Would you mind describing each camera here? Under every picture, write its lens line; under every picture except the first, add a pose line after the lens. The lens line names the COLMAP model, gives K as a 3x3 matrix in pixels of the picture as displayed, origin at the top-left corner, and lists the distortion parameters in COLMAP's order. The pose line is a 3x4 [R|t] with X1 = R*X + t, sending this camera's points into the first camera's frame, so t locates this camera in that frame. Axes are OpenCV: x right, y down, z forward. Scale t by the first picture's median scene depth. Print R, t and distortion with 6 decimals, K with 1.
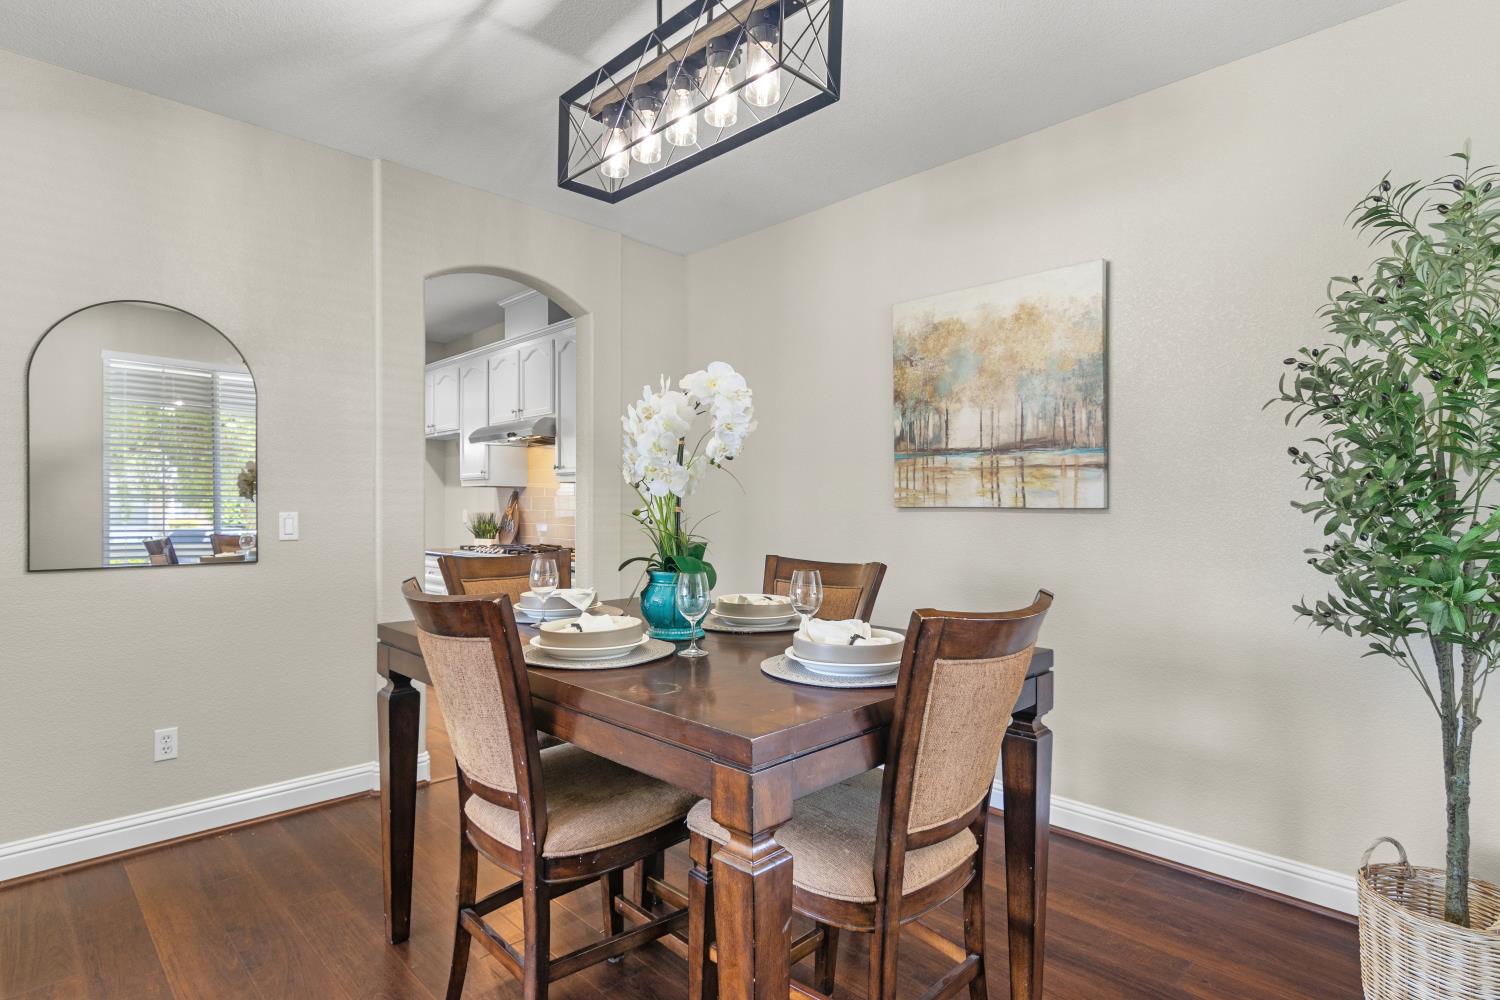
lens RADIAL K [[768.5, 0, 740.3], [0, 768.5, 511.5], [0, 0, 1]] dist [0.000902, -0.000971]
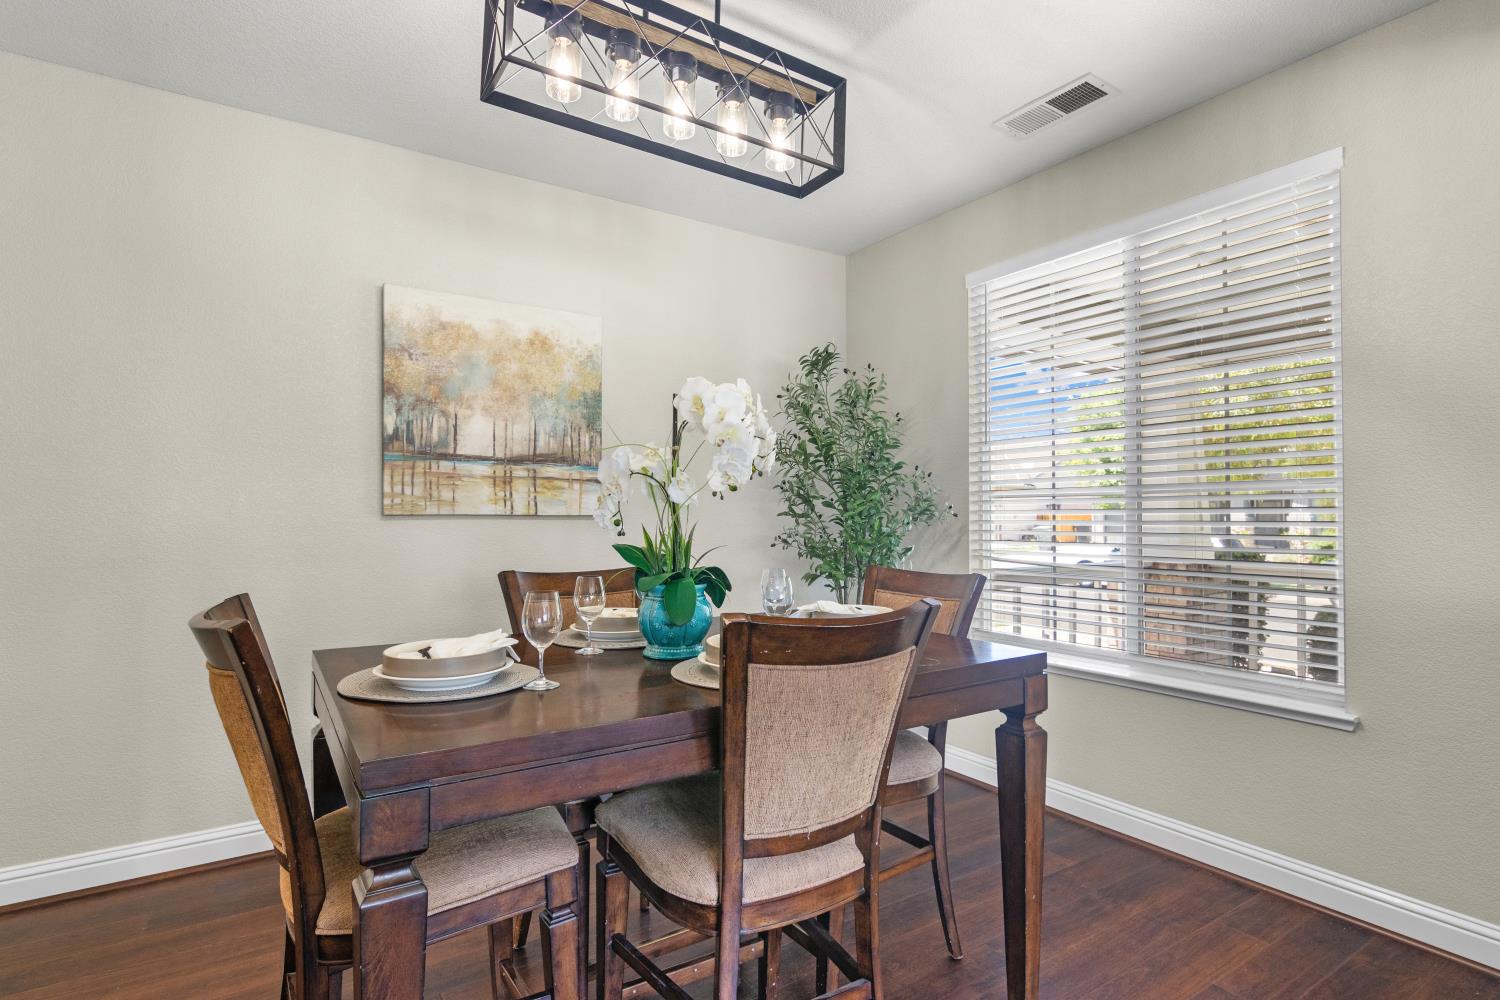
lens RADIAL K [[768.5, 0, 754.8], [0, 768.5, 499.2], [0, 0, 1]] dist [0.000902, -0.000971]
pose [[0.183167, 0.011900, 0.983010, -0.631410], [0.001480, 0.999922, -0.012380, -0.012943], [-0.983081, 0.003722, 0.183136, 0.463754]]
